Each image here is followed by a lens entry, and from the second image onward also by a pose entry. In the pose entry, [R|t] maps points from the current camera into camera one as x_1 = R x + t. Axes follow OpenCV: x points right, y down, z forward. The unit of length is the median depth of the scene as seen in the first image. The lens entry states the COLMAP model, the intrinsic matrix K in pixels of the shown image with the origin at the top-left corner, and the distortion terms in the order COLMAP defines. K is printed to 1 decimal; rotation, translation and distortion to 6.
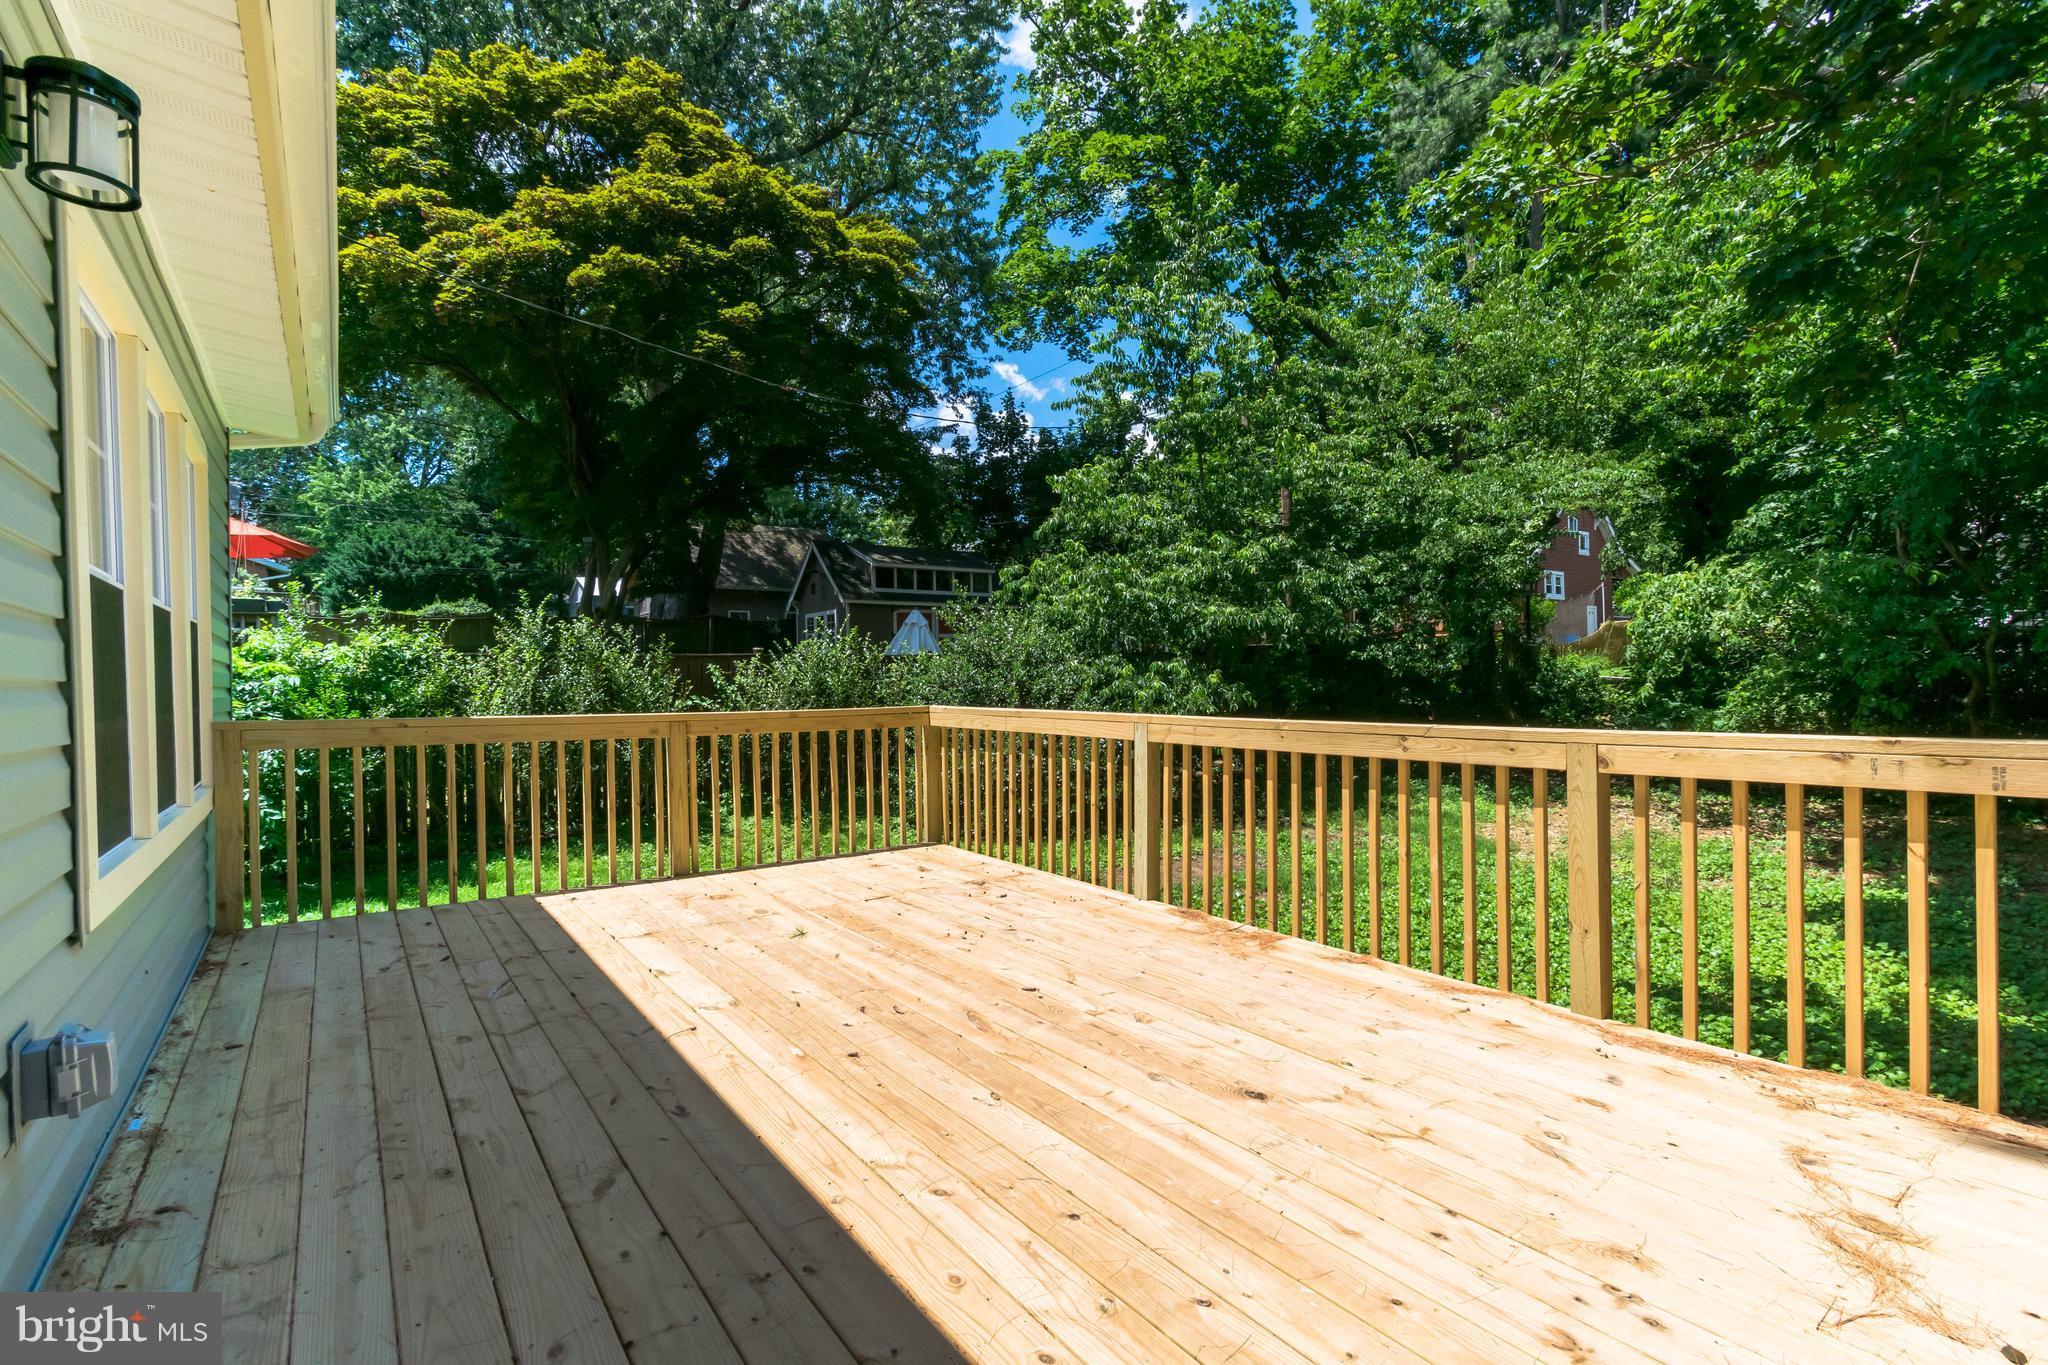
lens RADIAL K [[914.0, 0, 1026.3], [0, 914.0, 682.6], [0, 0, 1]] dist [-0.003540, -0.000284]
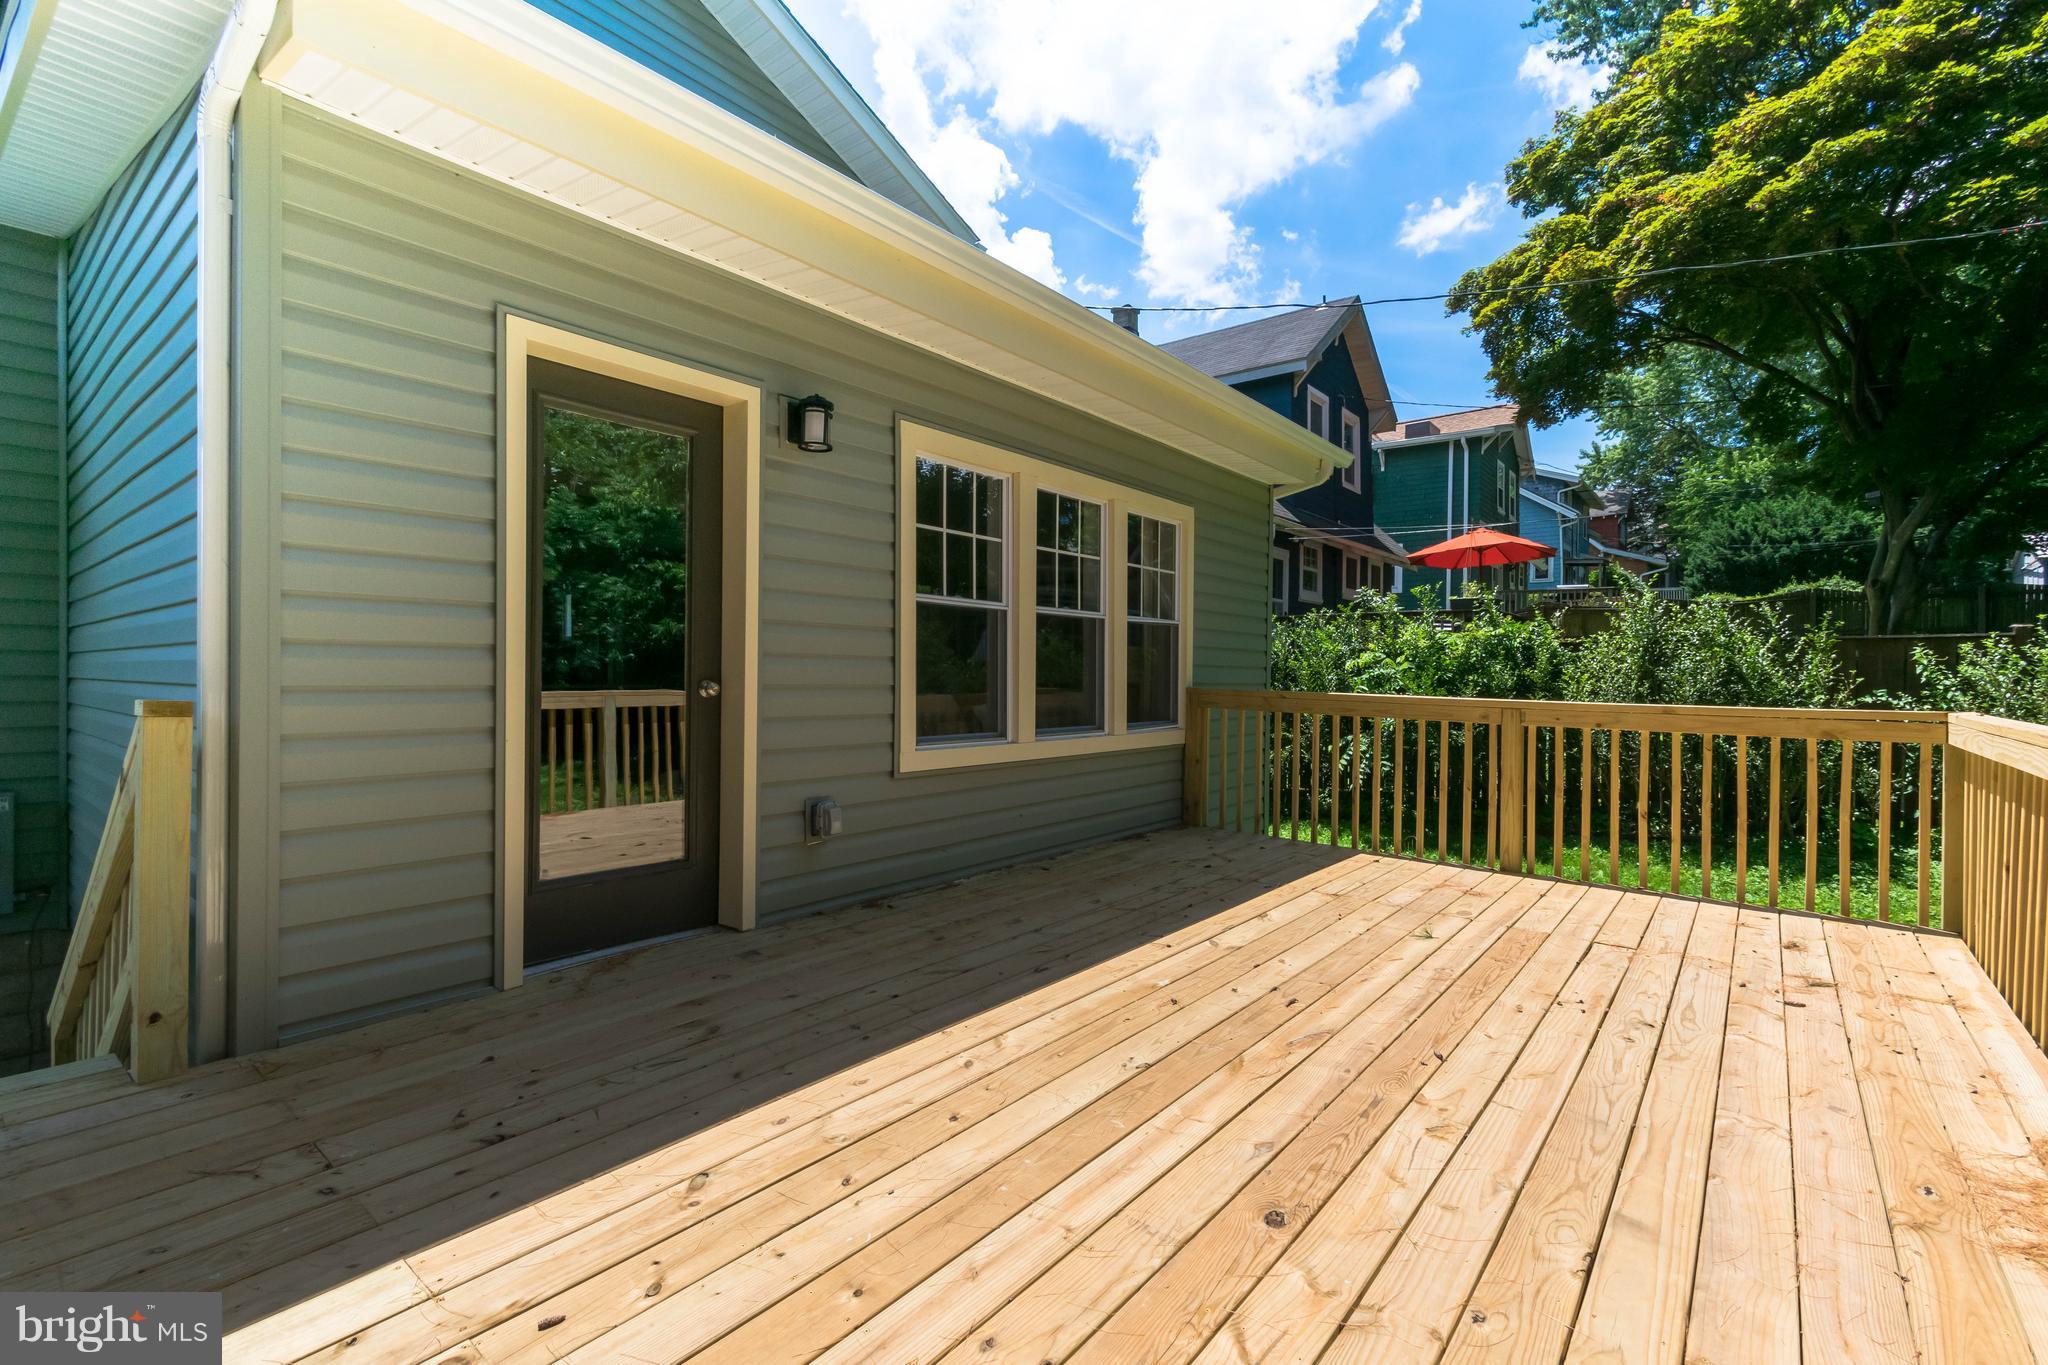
lens RADIAL K [[914.0, 0, 1026.3], [0, 914.0, 682.6], [0, 0, 1]] dist [-0.003540, -0.000284]
pose [[0.224746, 0.026604, -0.974054, 0.561263], [-0.014190, 0.999611, 0.024027, -0.000746], [0.974314, 0.008422, 0.225036, 0.386293]]
